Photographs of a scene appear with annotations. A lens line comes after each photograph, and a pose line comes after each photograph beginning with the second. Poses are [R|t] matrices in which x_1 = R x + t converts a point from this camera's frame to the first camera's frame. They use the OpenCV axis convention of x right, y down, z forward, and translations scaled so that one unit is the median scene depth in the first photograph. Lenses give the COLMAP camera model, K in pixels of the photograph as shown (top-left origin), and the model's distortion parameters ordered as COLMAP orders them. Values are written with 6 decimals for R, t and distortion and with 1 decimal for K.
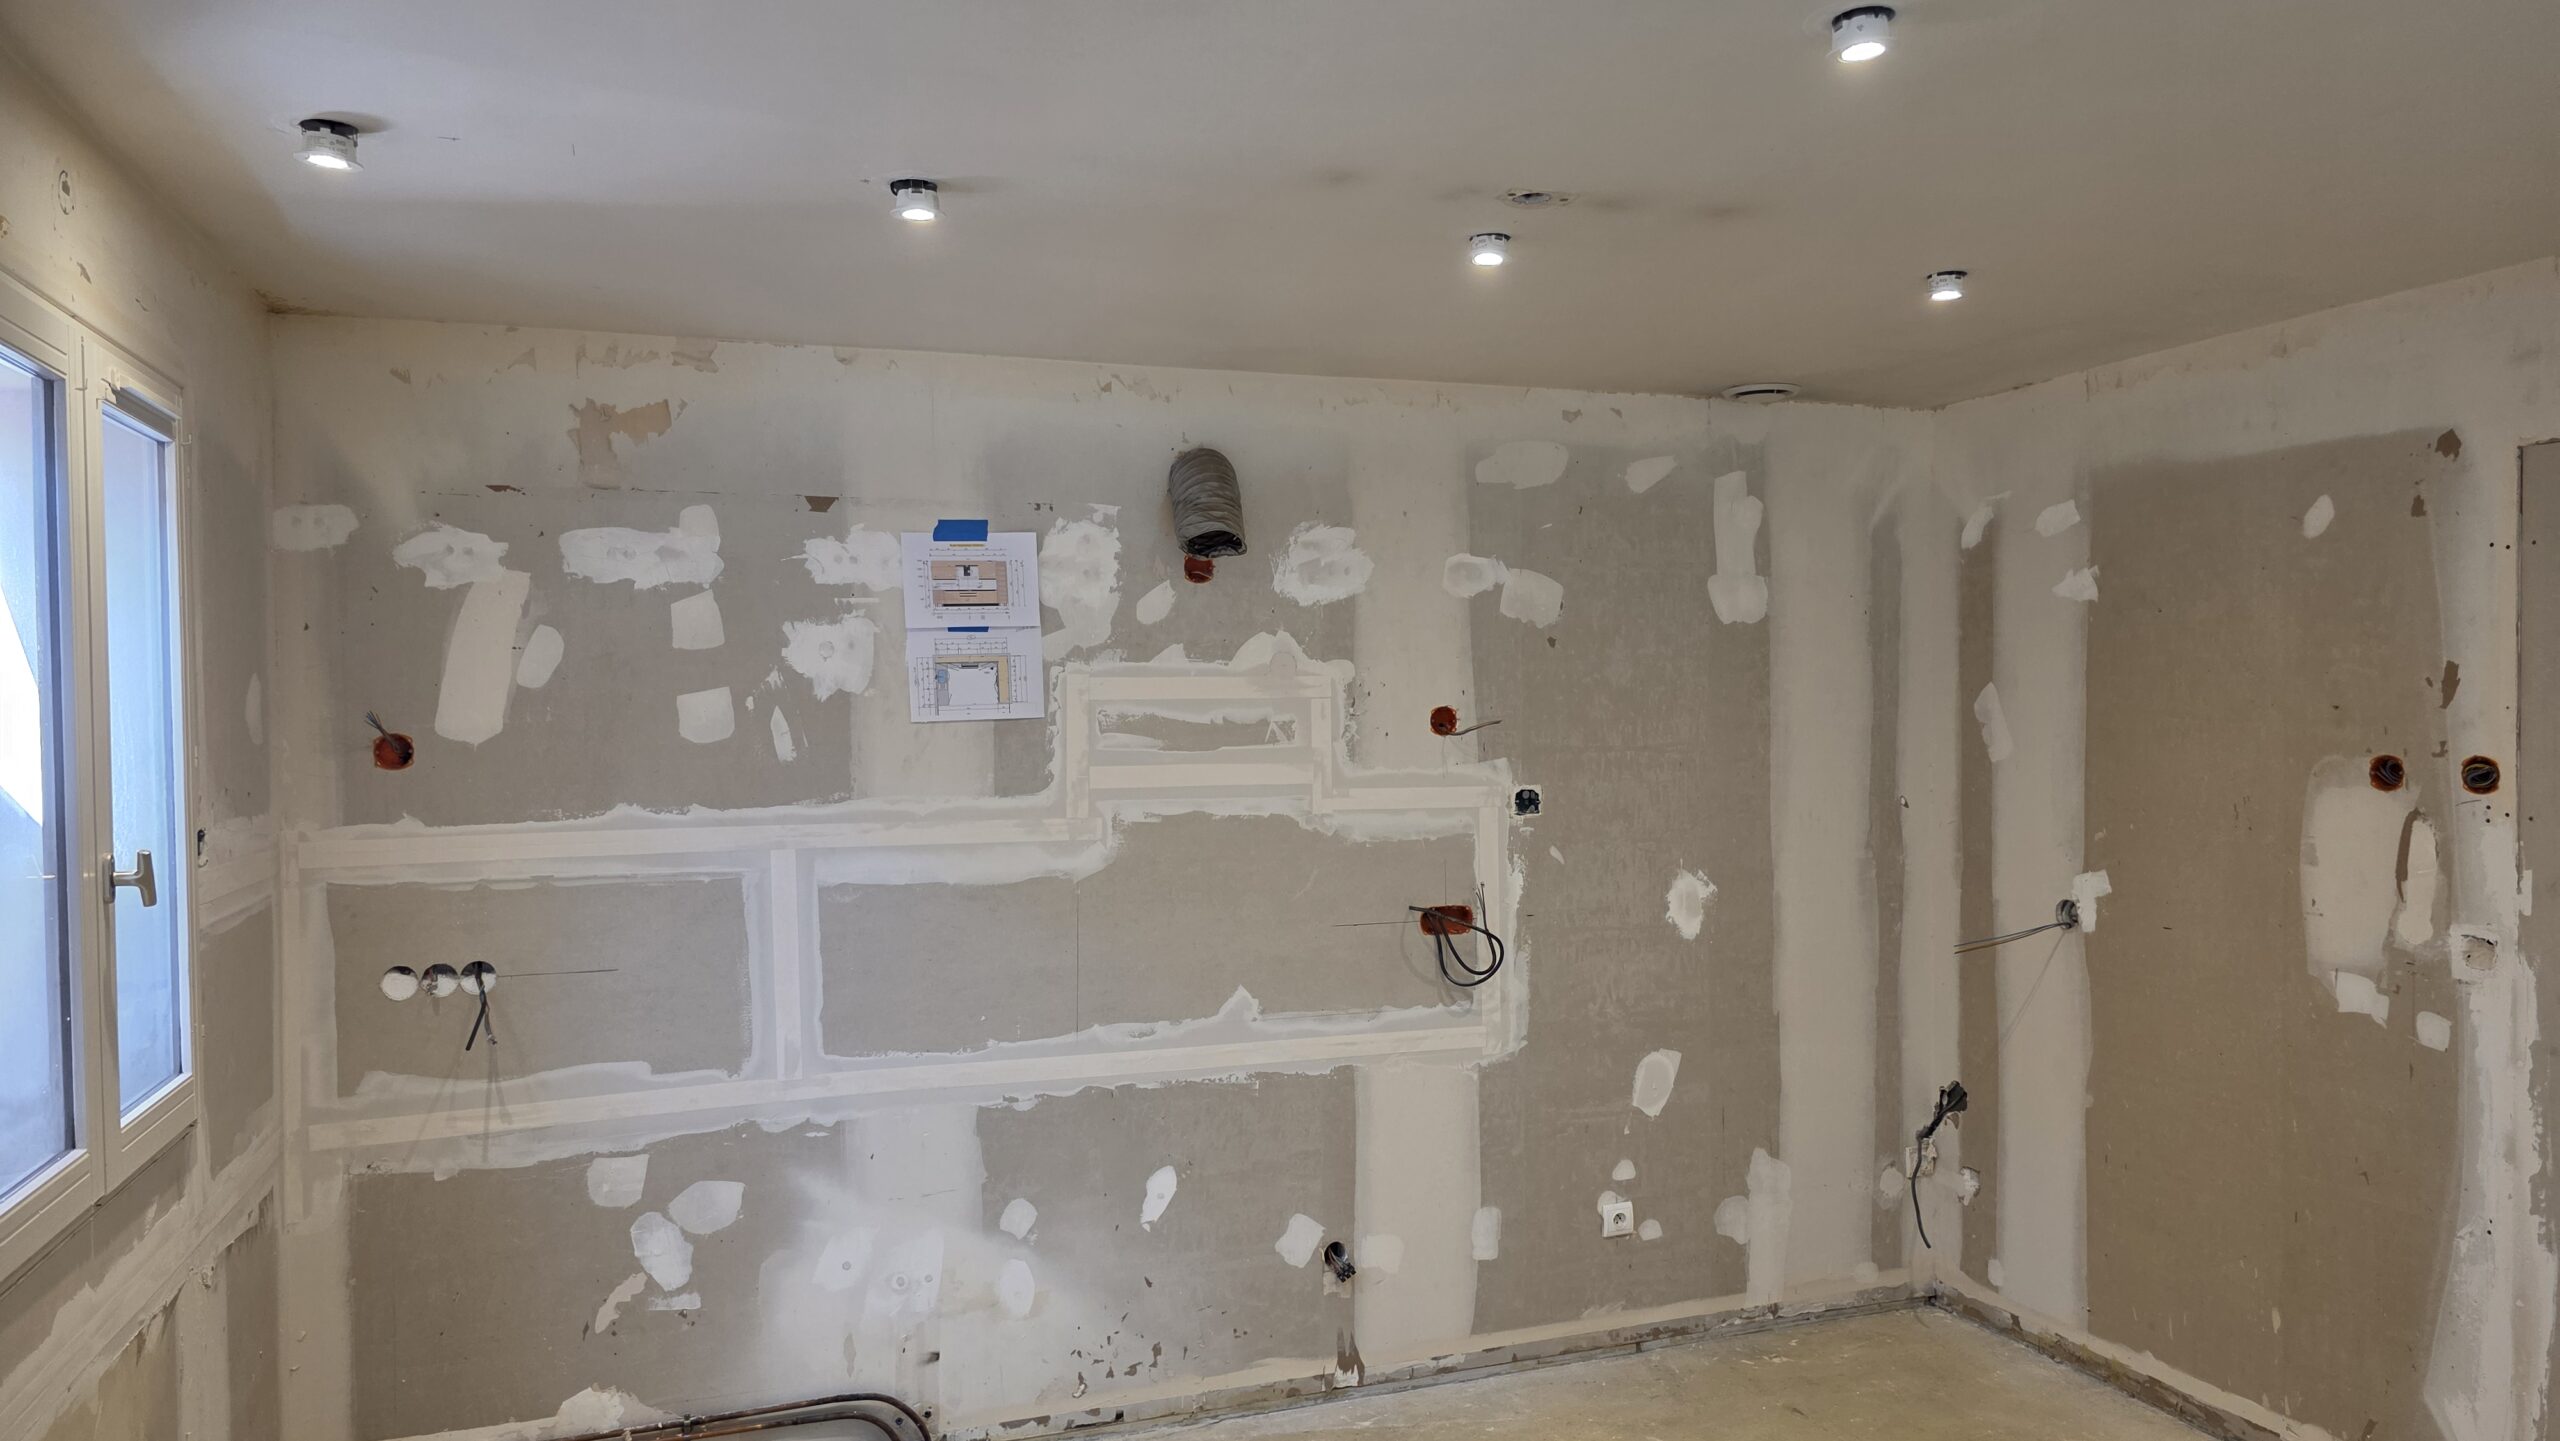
lens RADIAL K [[1760.2, 0, 1291.6], [0, 1760.2, 722.4], [0, 0, 1]] dist [0.061296, -0.050826]
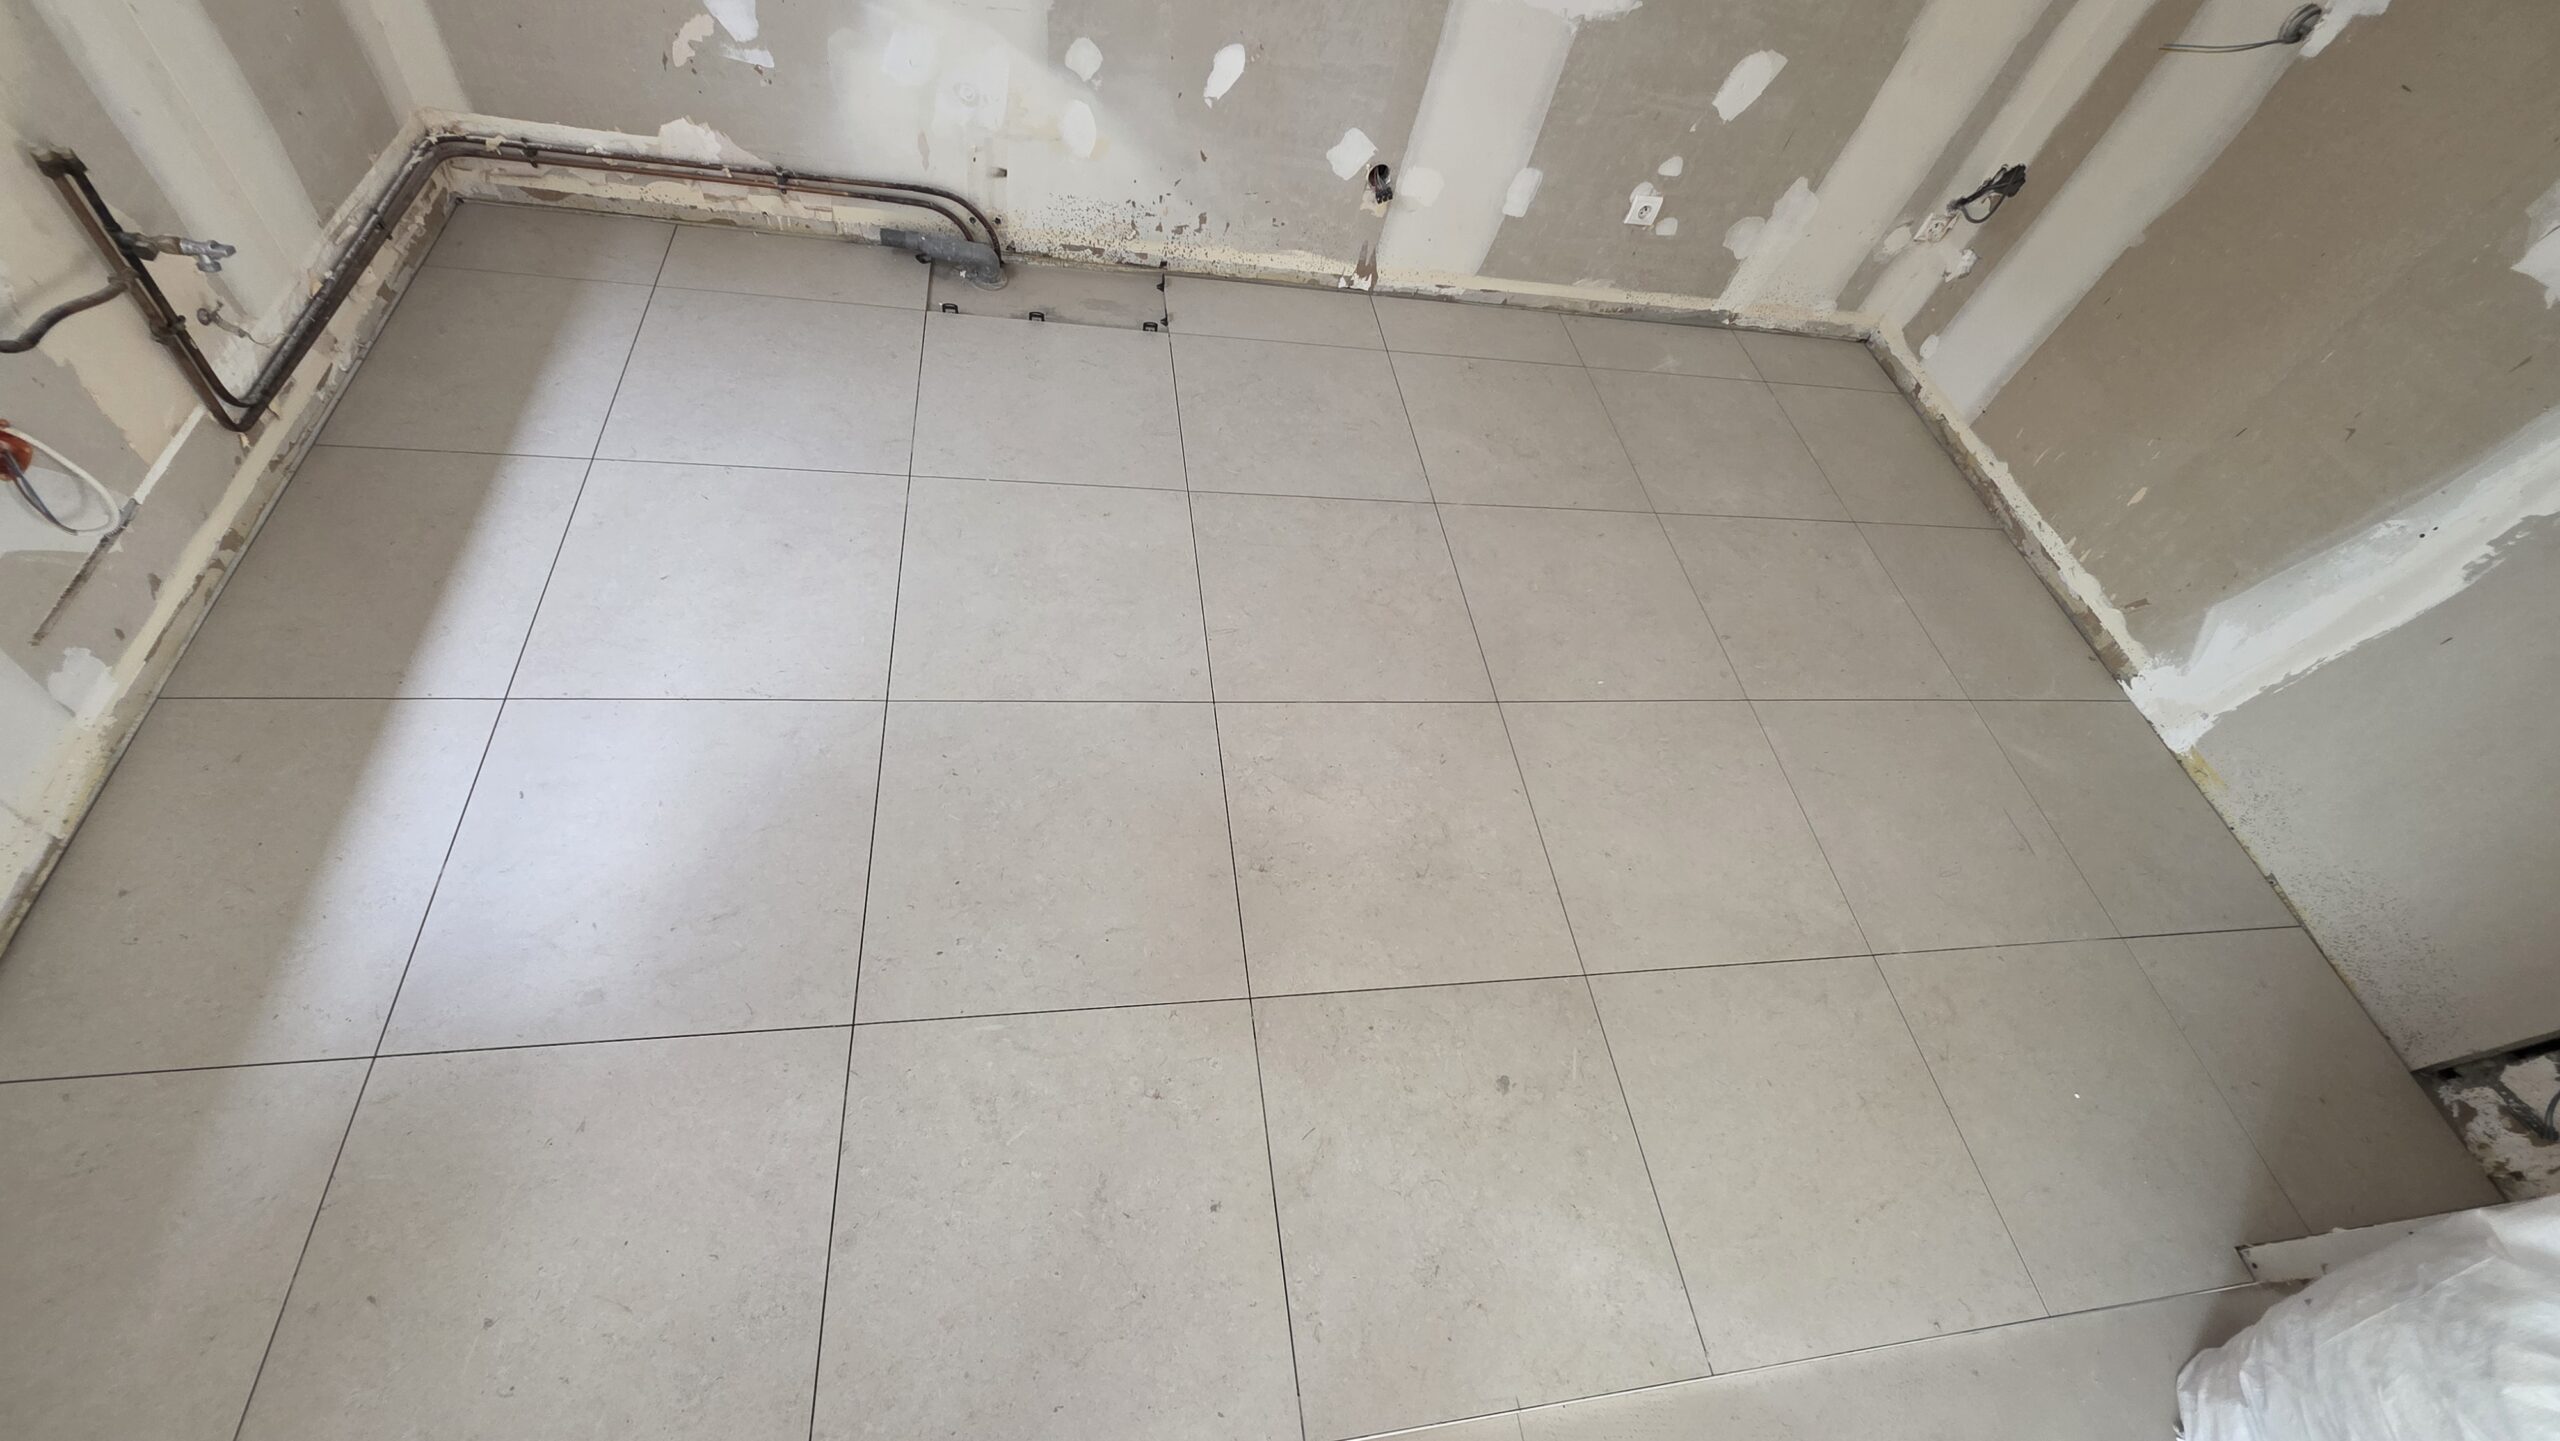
lens RADIAL K [[1029.0, 0, 1283.2], [0, 1029.0, 738.4], [0, 0, 1]] dist [-0.004427, 0.003038]
pose [[0.958150, 0.283804, 0.037455, 0.043022], [-0.202757, 0.580444, 0.788653, 0.015742], [0.202083, -0.763243, 0.613696, 0.342928]]
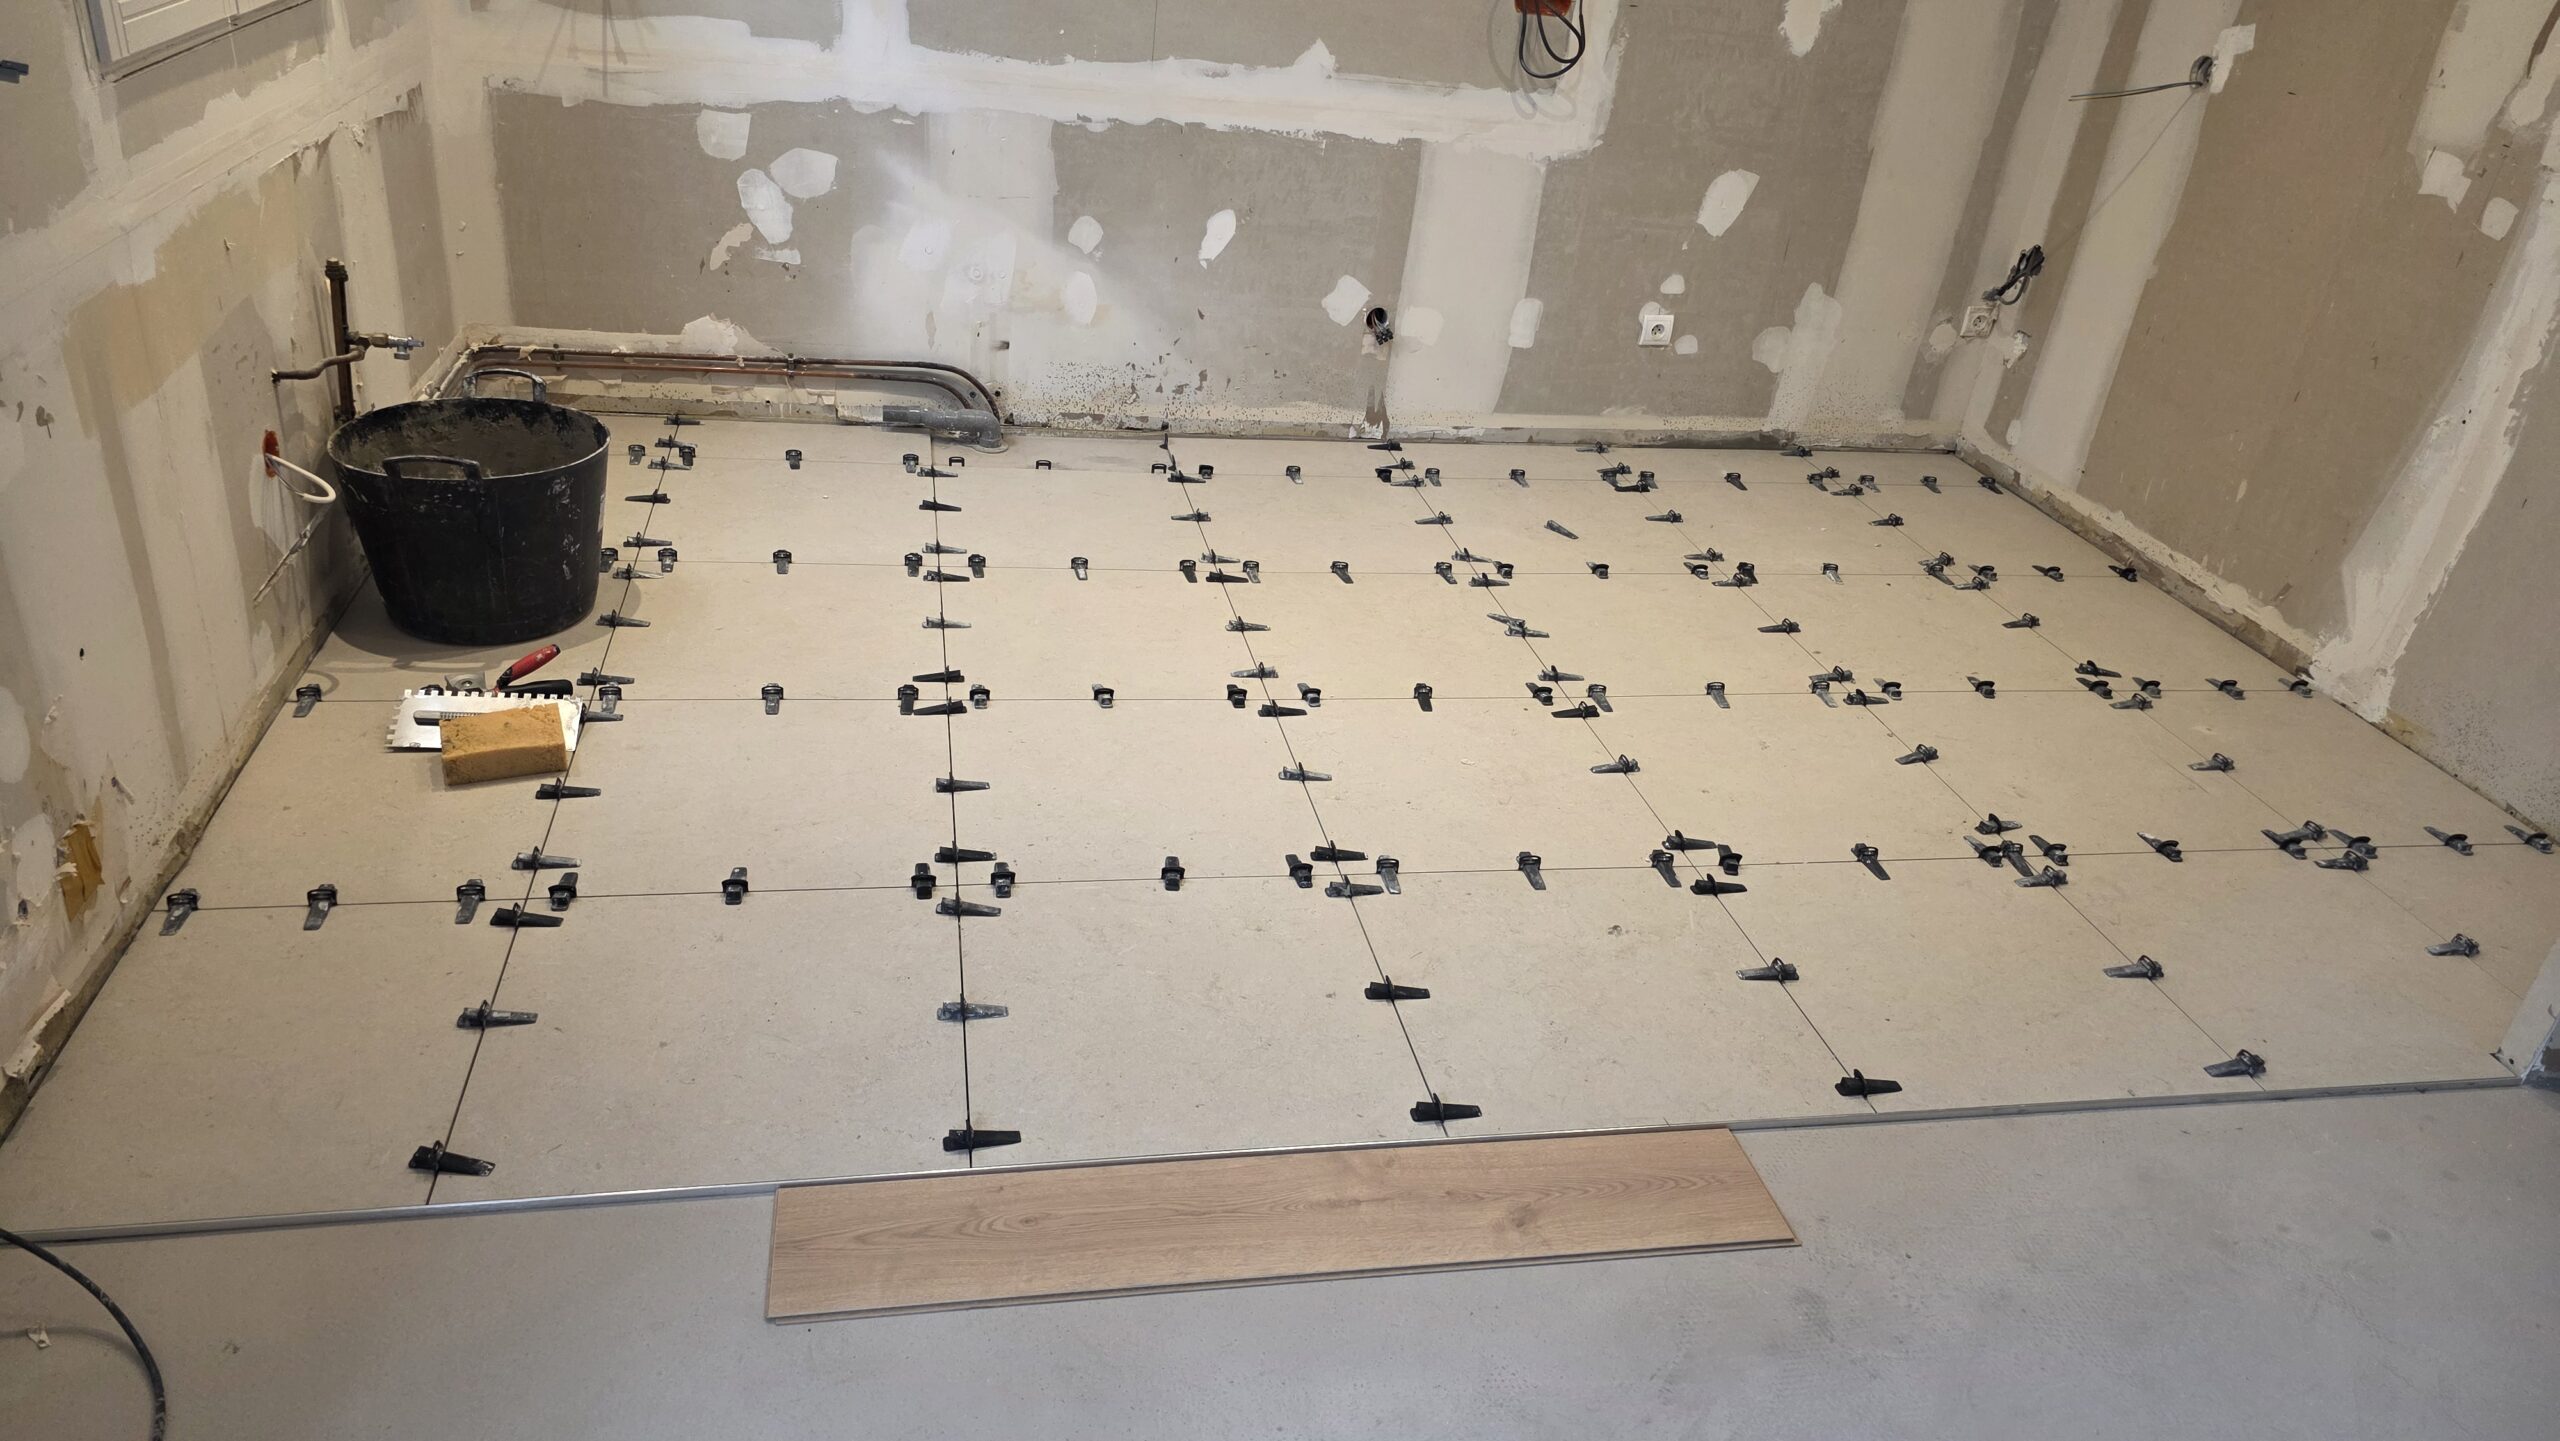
lens RADIAL K [[1760.2, 0, 1262.6], [0, 1760.2, 724.1], [0, 0, 1]] dist [0.061296, -0.050826]
pose [[0.981871, 0.167226, -0.089248, 0.094666], [-0.109238, 0.883991, 0.454563, 0.038712], [0.154909, -0.436572, 0.886232, -0.072099]]
